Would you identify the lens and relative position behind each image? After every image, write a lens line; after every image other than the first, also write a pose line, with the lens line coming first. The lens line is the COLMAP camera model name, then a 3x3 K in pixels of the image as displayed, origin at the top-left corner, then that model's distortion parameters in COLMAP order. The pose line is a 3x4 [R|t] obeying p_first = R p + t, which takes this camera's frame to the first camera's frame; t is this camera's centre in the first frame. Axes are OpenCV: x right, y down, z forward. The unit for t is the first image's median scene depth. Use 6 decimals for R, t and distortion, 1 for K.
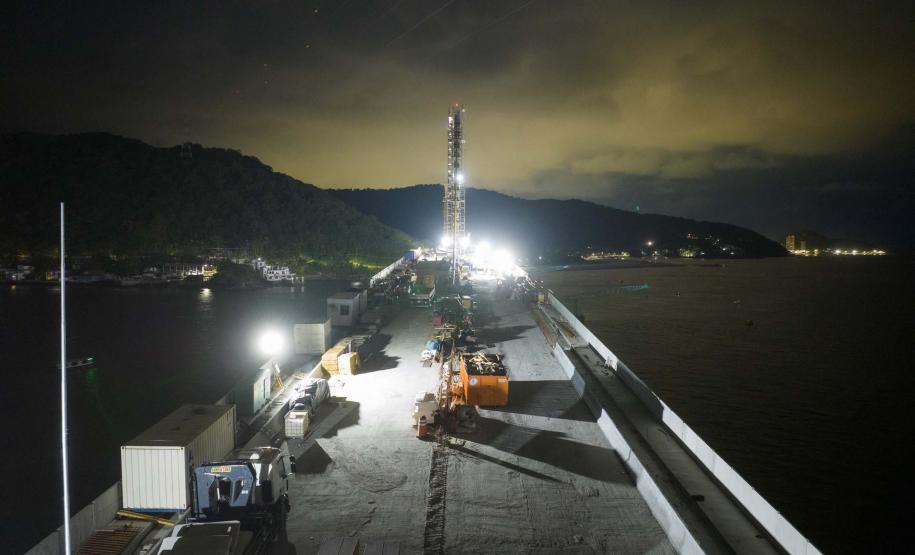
lens RADIAL K [[663.0, 0, 458.4], [0, 663.0, 277.6], [0, 0, 1]] dist [-0.036641, -0.005441]
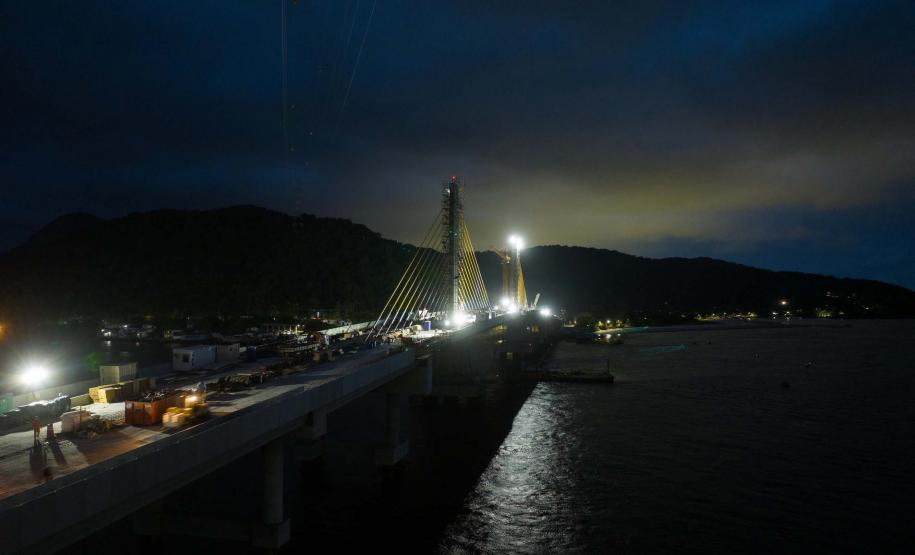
lens RADIAL K [[663.0, 0, 453.1], [0, 663.0, 278.1], [0, 0, 1]] dist [-0.036641, -0.005441]
pose [[0.978209, -0.013487, -0.207182, 0.085689], [-0.005478, 0.995864, -0.090690, 0.001130], [0.207549, 0.089848, 0.974090, -0.019042]]
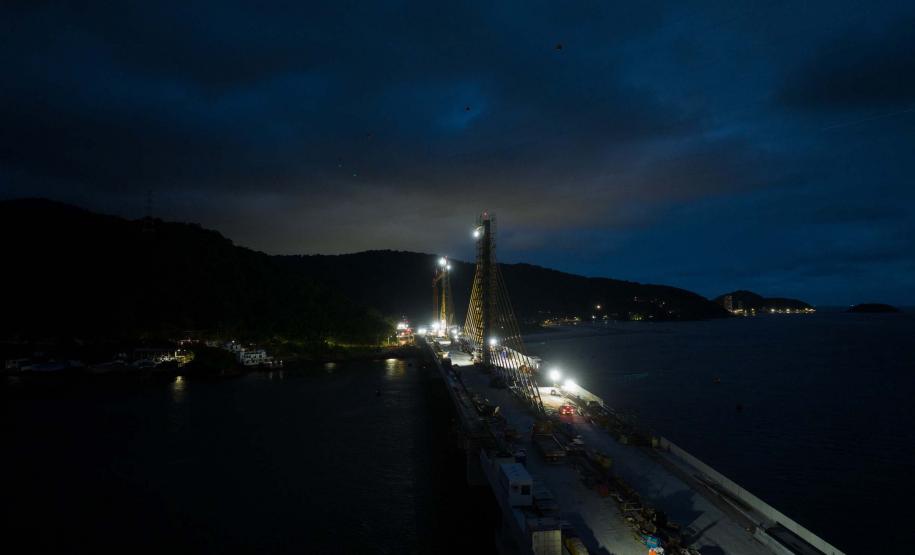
lens RADIAL K [[663.0, 0, 461.0], [0, 663.0, 272.0], [0, 0, 1]] dist [-0.036641, -0.005441]
pose [[0.995816, -0.007869, 0.091046, -0.052308], [0.016911, 0.994946, -0.098978, -0.026889], [-0.089807, 0.100104, 0.990916, -0.004119]]
